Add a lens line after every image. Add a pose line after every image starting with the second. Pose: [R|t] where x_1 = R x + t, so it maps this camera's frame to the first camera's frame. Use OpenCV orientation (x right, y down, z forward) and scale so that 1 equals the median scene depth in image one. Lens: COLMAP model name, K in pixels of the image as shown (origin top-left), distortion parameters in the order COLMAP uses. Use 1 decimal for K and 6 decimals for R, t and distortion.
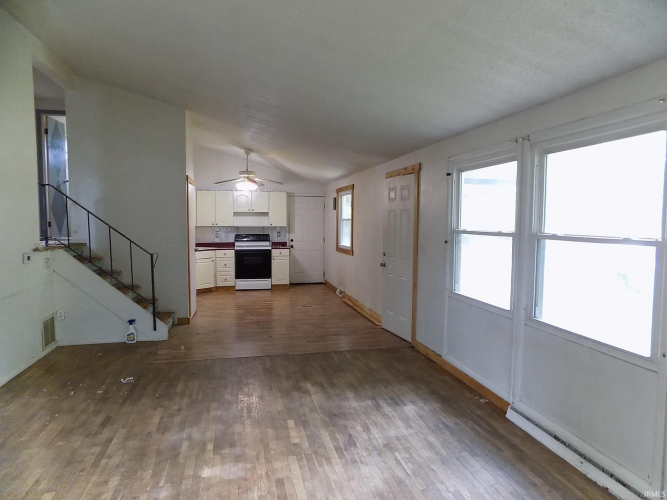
lens RADIAL K [[453.8, 0, 332.4], [0, 453.8, 251.6], [0, 0, 1]] dist [-0.041119, 0.045077]
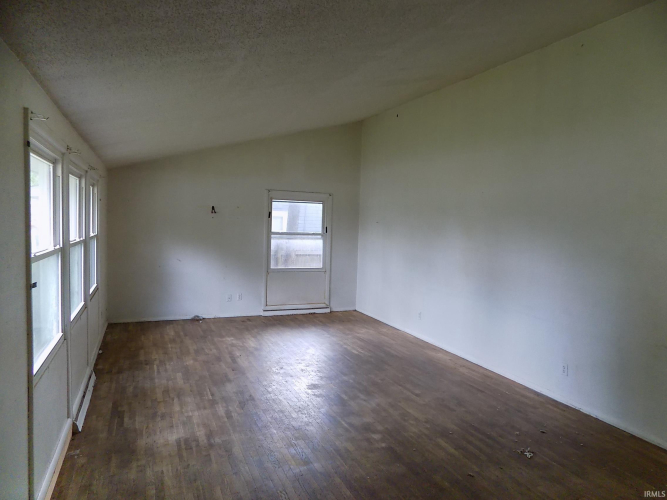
lens RADIAL K [[453.8, 0, 333.5], [0, 453.8, 250.0], [0, 0, 1]] dist [-0.041119, 0.045077]
pose [[-0.982107, -0.016231, -0.187622, 0.032423], [-0.041909, 0.990133, 0.133718, -0.191677], [0.183600, 0.139189, -0.973097, 2.079229]]
